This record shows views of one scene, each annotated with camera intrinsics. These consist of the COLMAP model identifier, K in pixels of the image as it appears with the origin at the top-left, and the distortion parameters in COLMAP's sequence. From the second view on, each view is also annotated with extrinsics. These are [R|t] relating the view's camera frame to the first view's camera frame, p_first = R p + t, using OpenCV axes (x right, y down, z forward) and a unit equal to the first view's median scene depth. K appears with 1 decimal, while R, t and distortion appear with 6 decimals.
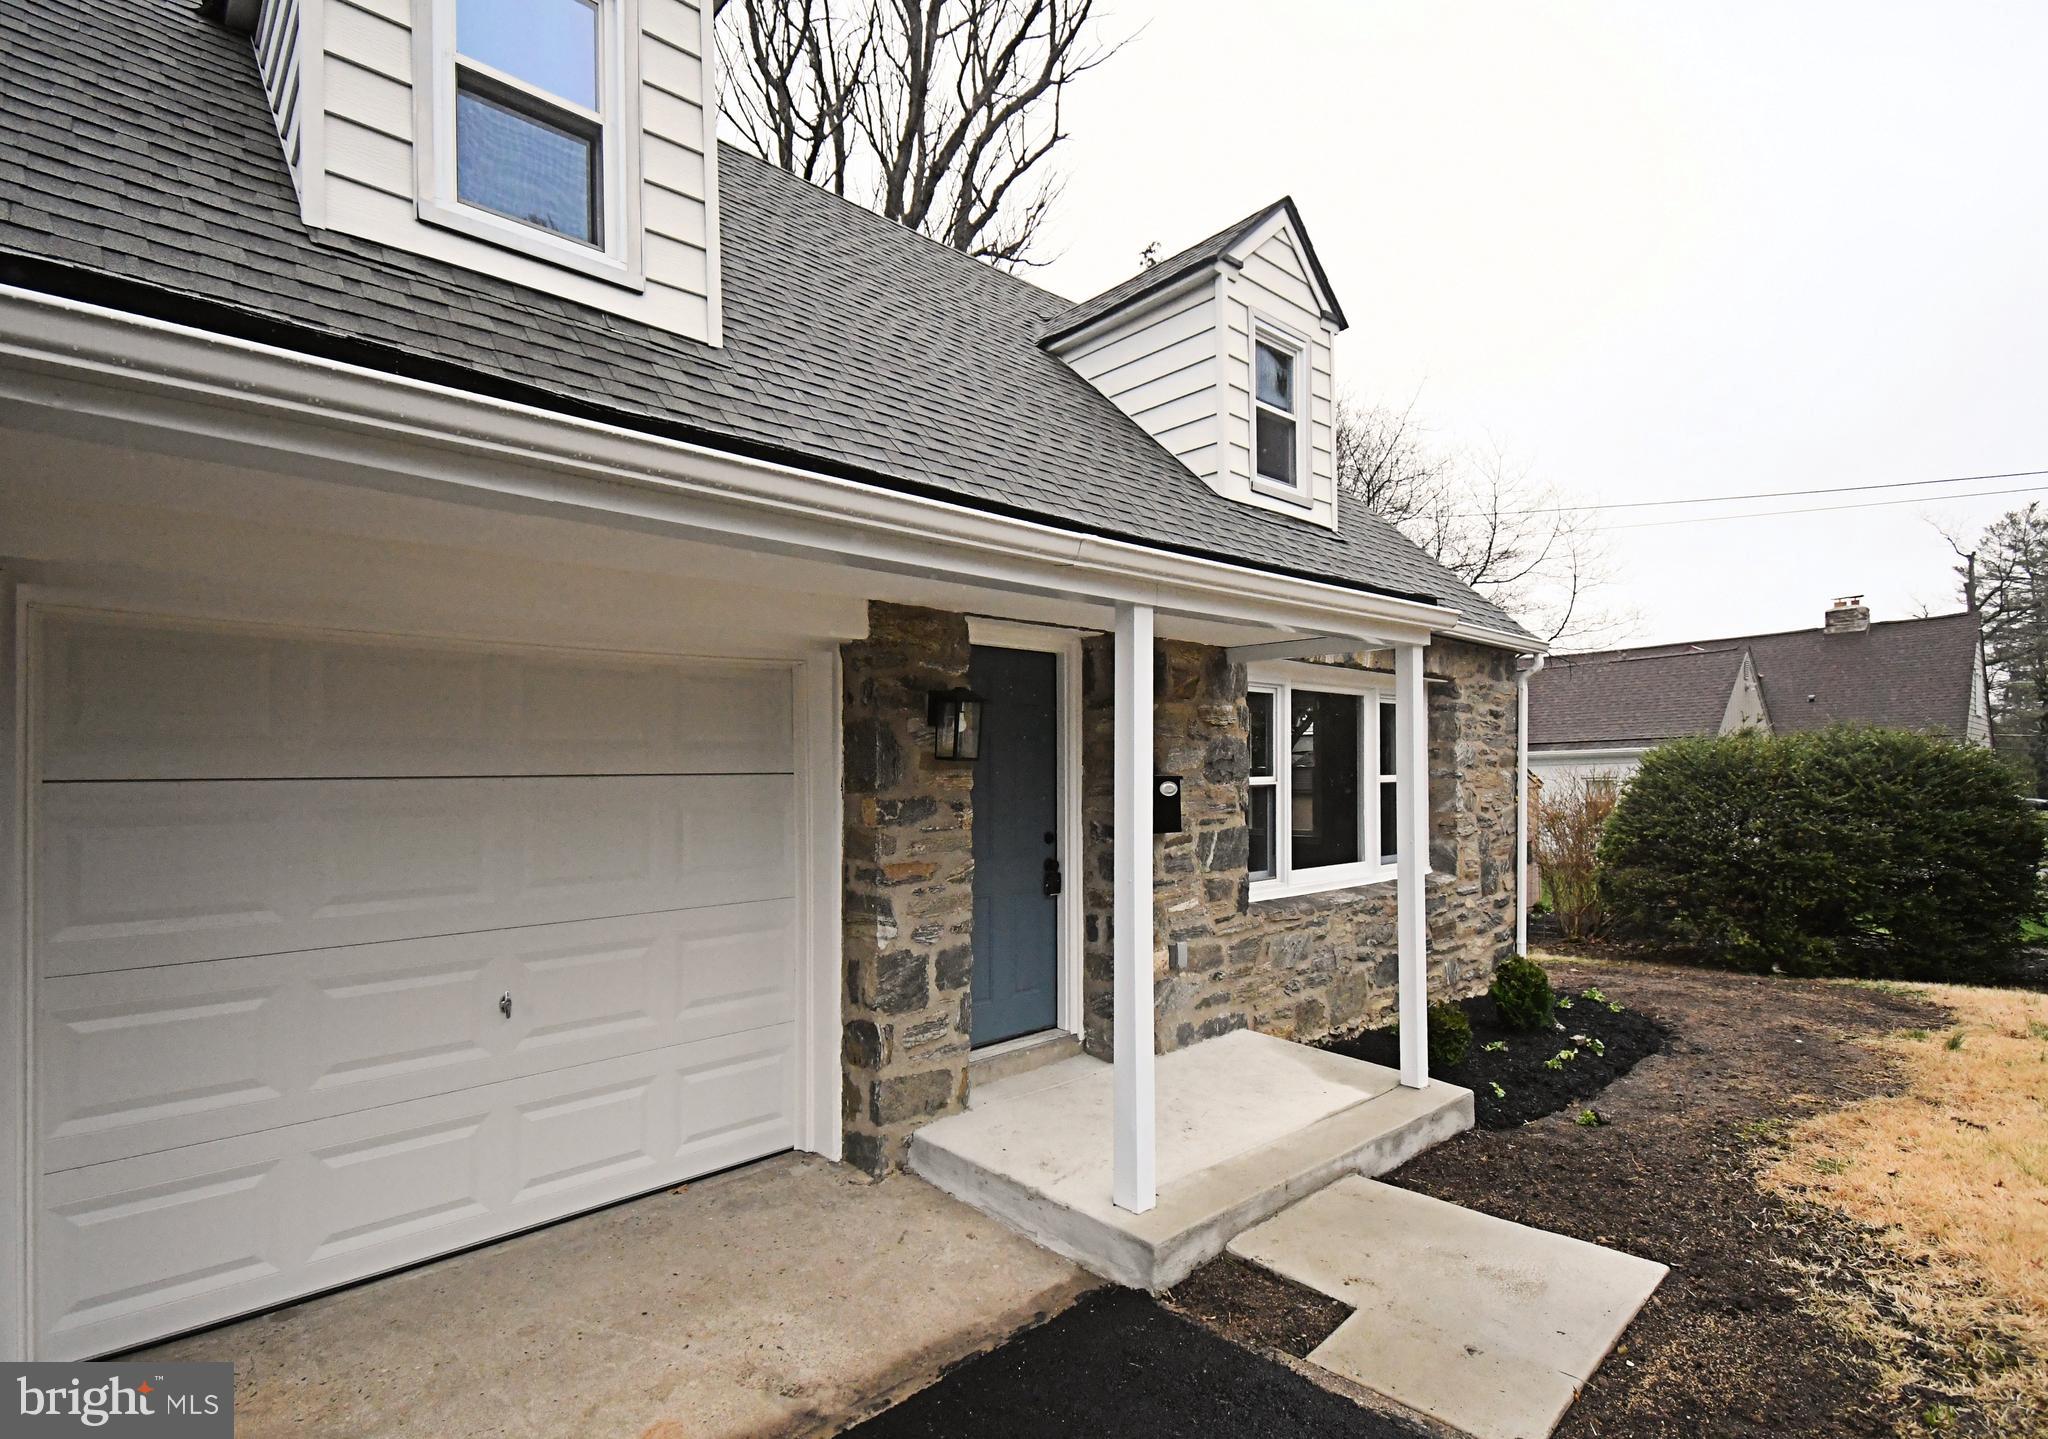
lens RADIAL K [[992.4, 0, 1026.7], [0, 992.4, 752.4], [0, 0, 1]] dist [0.030501, -0.000131]
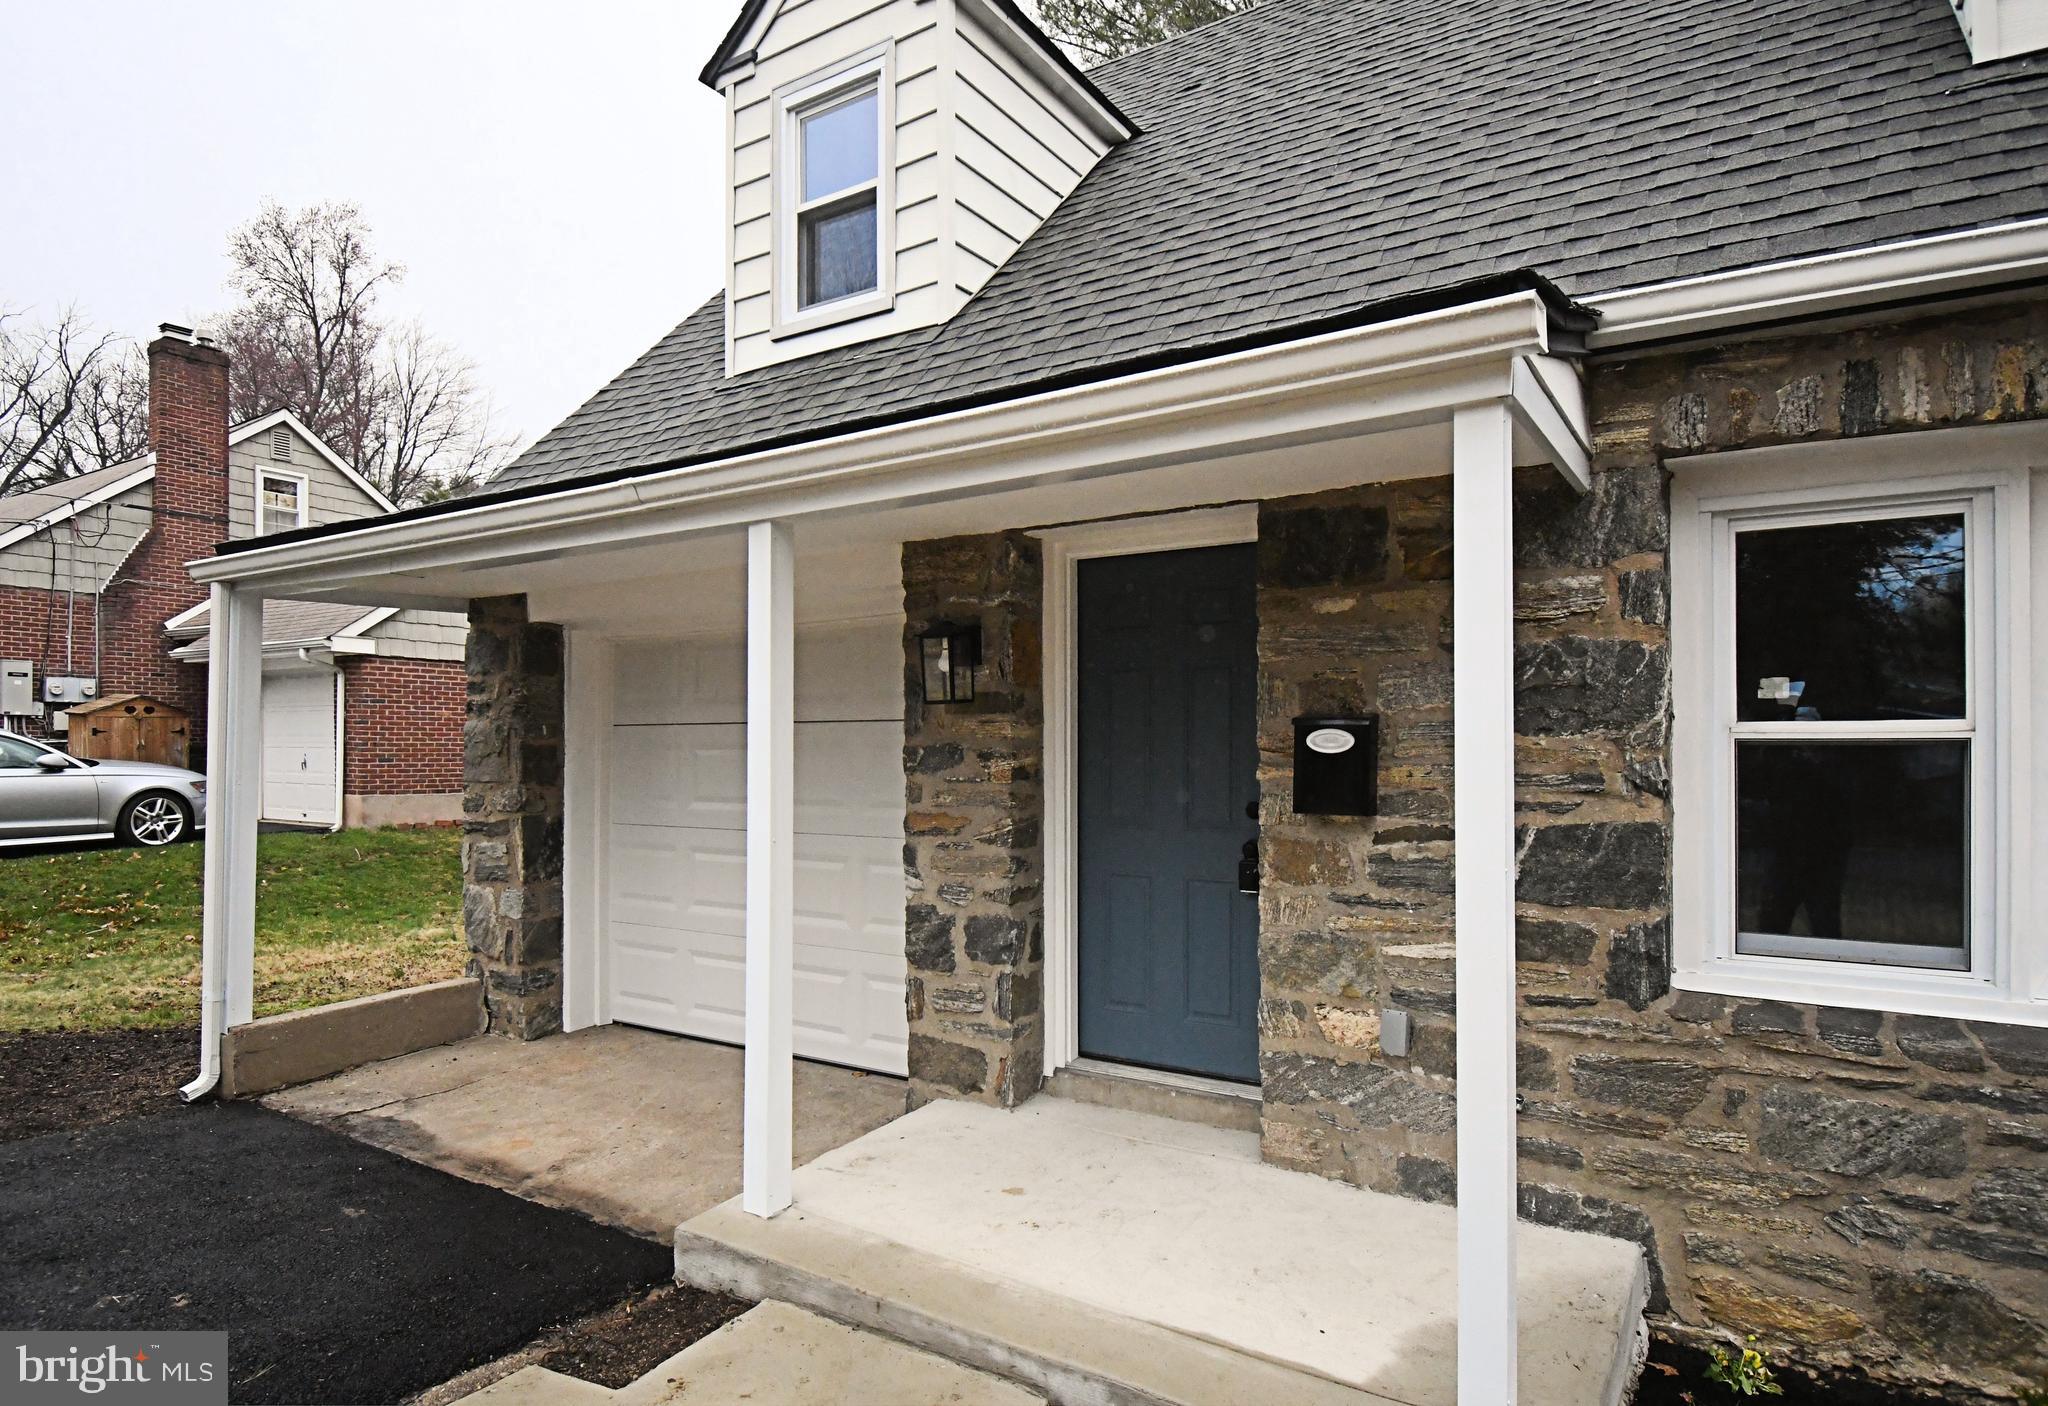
lens RADIAL K [[1145.5, 0, 1023.5], [0, 1145.5, 718.8], [0, 0, 1]] dist [0.001250, -0.006170]
pose [[0.252707, -0.008372, -0.967507, 0.939367], [0.023344, 0.999724, -0.002554, 0.025854], [0.967261, -0.021940, 0.252833, 0.799794]]
